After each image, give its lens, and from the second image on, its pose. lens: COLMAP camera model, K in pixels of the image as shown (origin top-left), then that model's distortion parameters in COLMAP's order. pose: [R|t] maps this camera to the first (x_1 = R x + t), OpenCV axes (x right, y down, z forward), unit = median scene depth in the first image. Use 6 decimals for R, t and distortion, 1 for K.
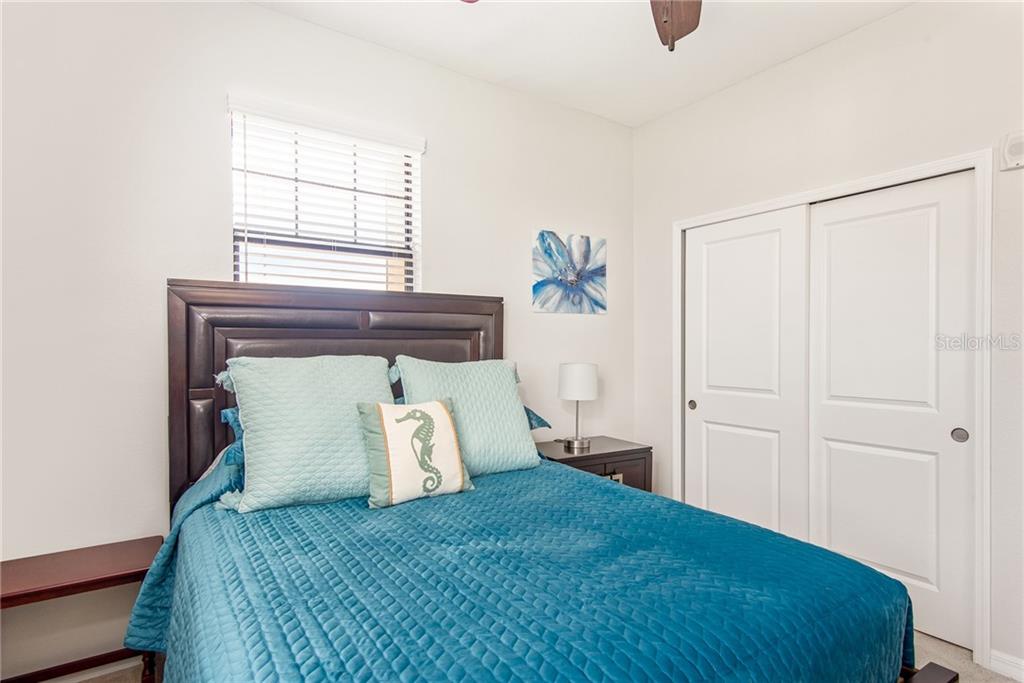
lens RADIAL K [[528.4, 0, 516.1], [0, 528.4, 347.7], [0, 0, 1]] dist [0.005070, 0.000409]
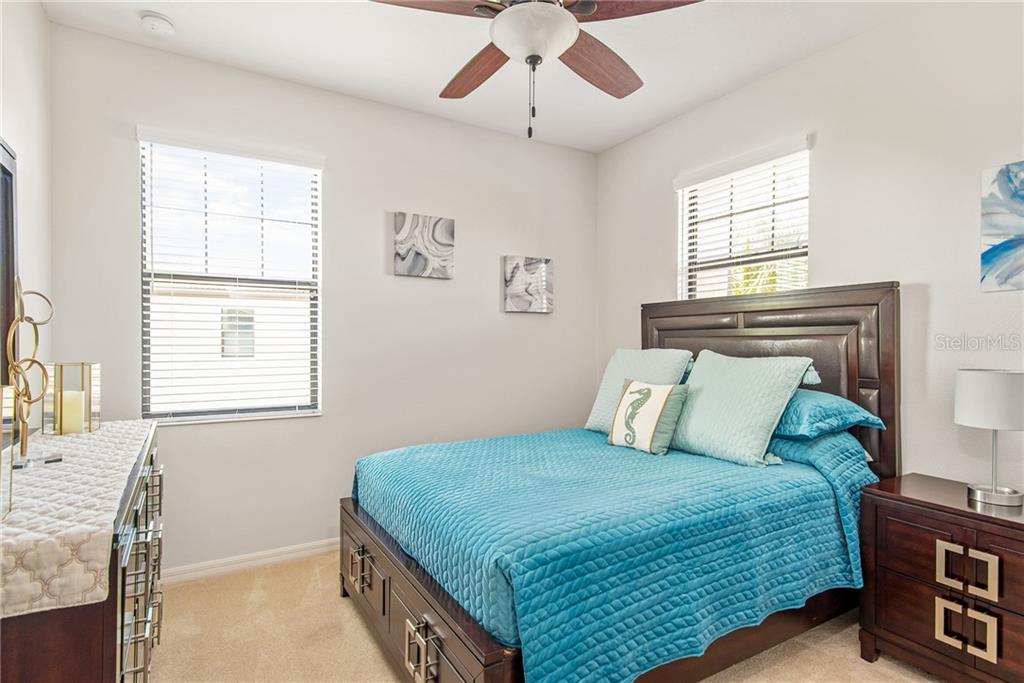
lens RADIAL K [[528.4, 0, 514.5], [0, 528.4, 338.6], [0, 0, 1]] dist [0.005070, 0.000409]
pose [[-0.044209, -0.009748, -0.998975, 0.791796], [-0.008199, 0.999922, -0.009395, 0.002484], [0.998989, 0.007776, -0.044286, 0.467274]]
